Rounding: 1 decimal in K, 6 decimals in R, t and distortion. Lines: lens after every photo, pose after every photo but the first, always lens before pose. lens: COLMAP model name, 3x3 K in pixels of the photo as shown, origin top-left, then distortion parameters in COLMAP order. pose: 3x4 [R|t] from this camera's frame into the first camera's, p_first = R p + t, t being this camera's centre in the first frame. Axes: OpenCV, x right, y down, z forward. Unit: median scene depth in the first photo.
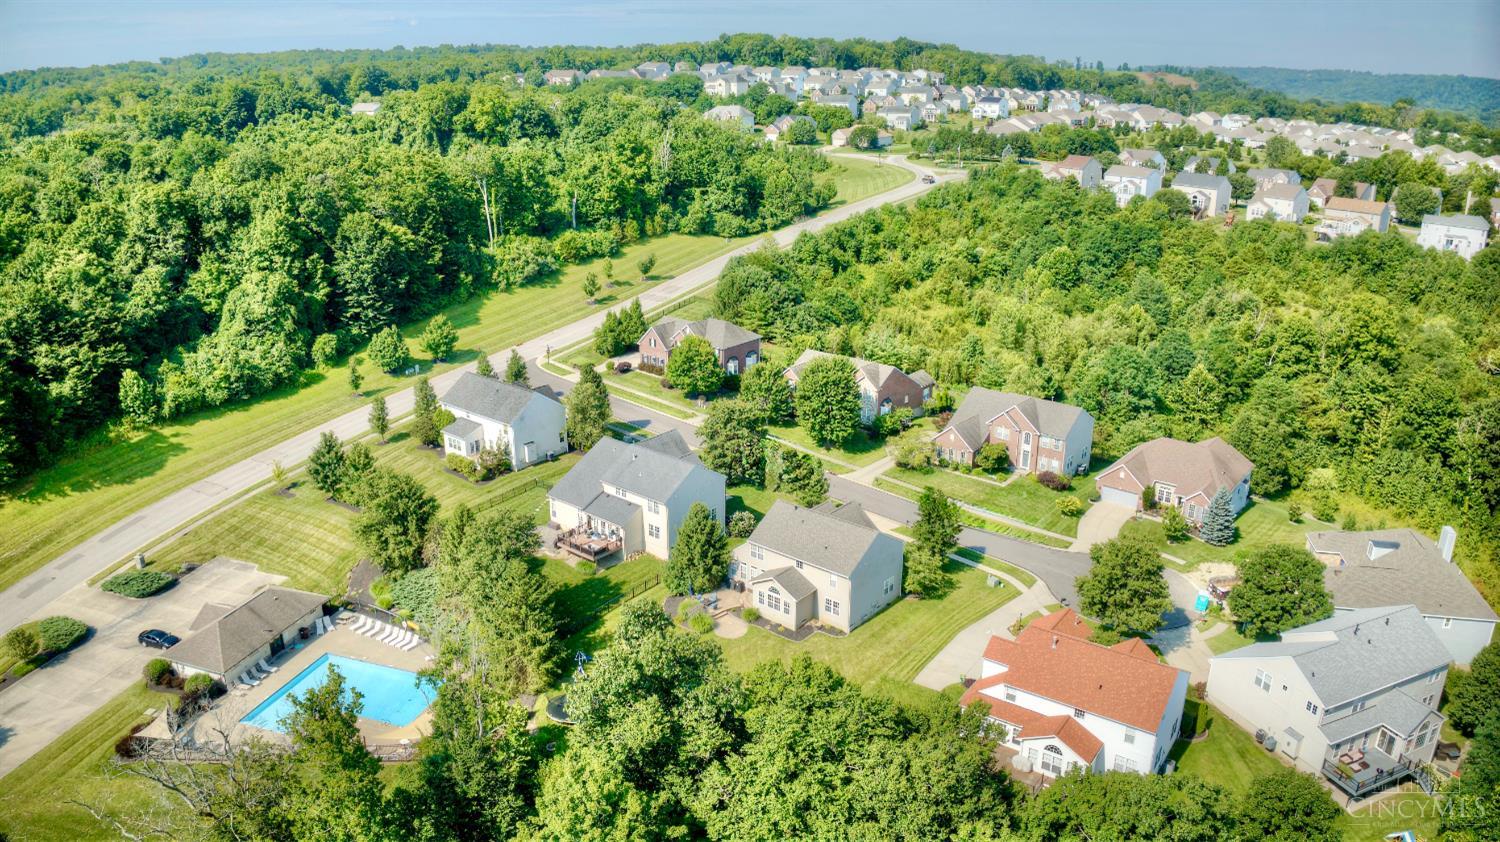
lens RADIAL K [[1053.4, 0, 750.0], [0, 1053.4, 421.0], [0, 0, 1]] dist [-0.100880, -0.019330]
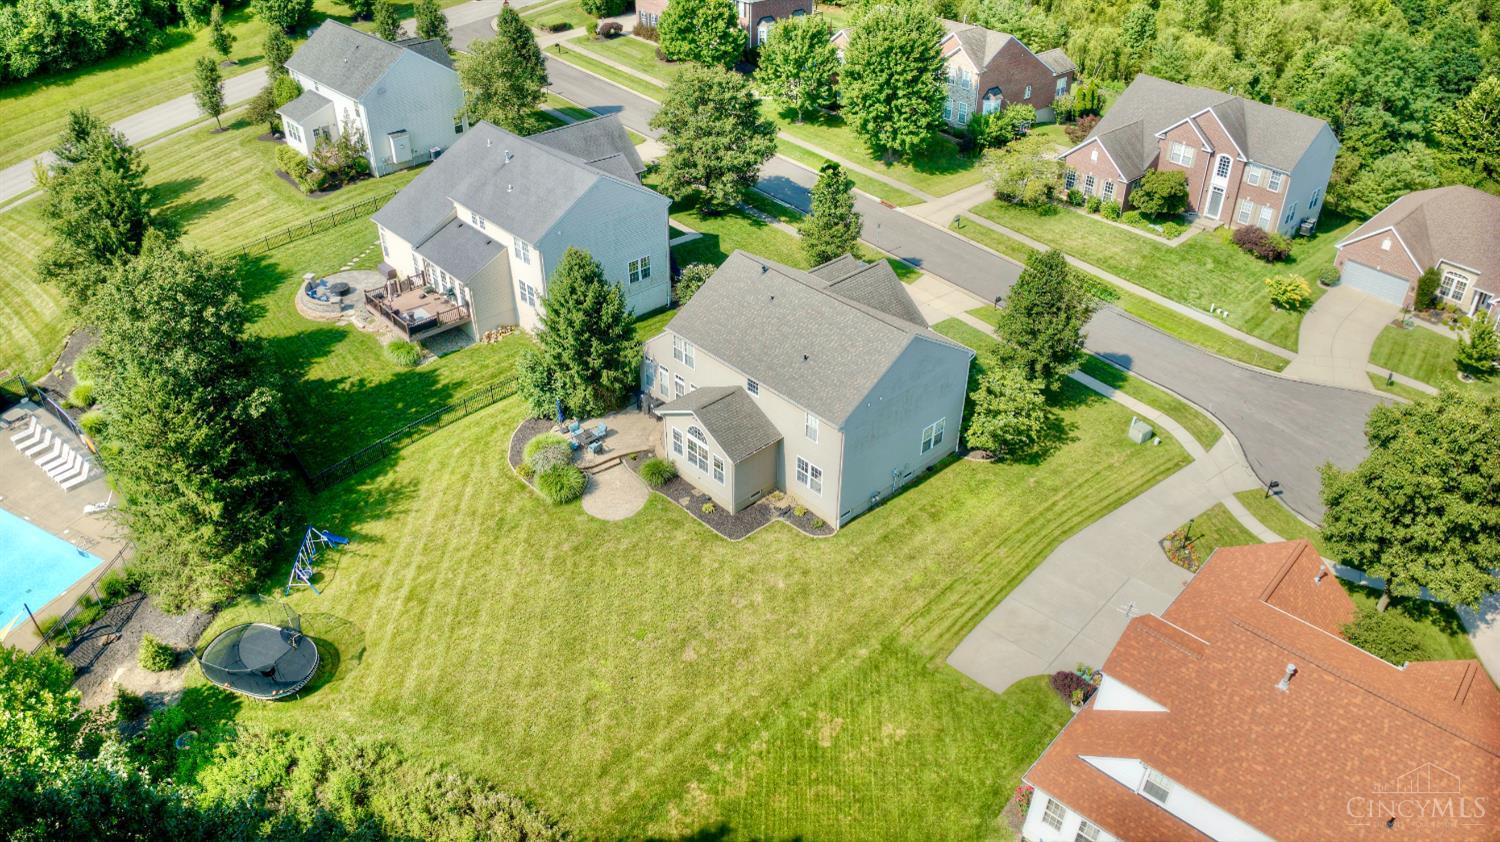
lens RADIAL K [[1053.4, 0, 750.0], [0, 1053.4, 421.0], [0, 0, 1]] dist [-0.100880, -0.019330]
pose [[0.991172, 0.076261, -0.108452, 0.076312], [-0.045378, 0.963739, 0.262961, 0.015571], [0.124573, -0.255719, 0.958691, 0.386456]]
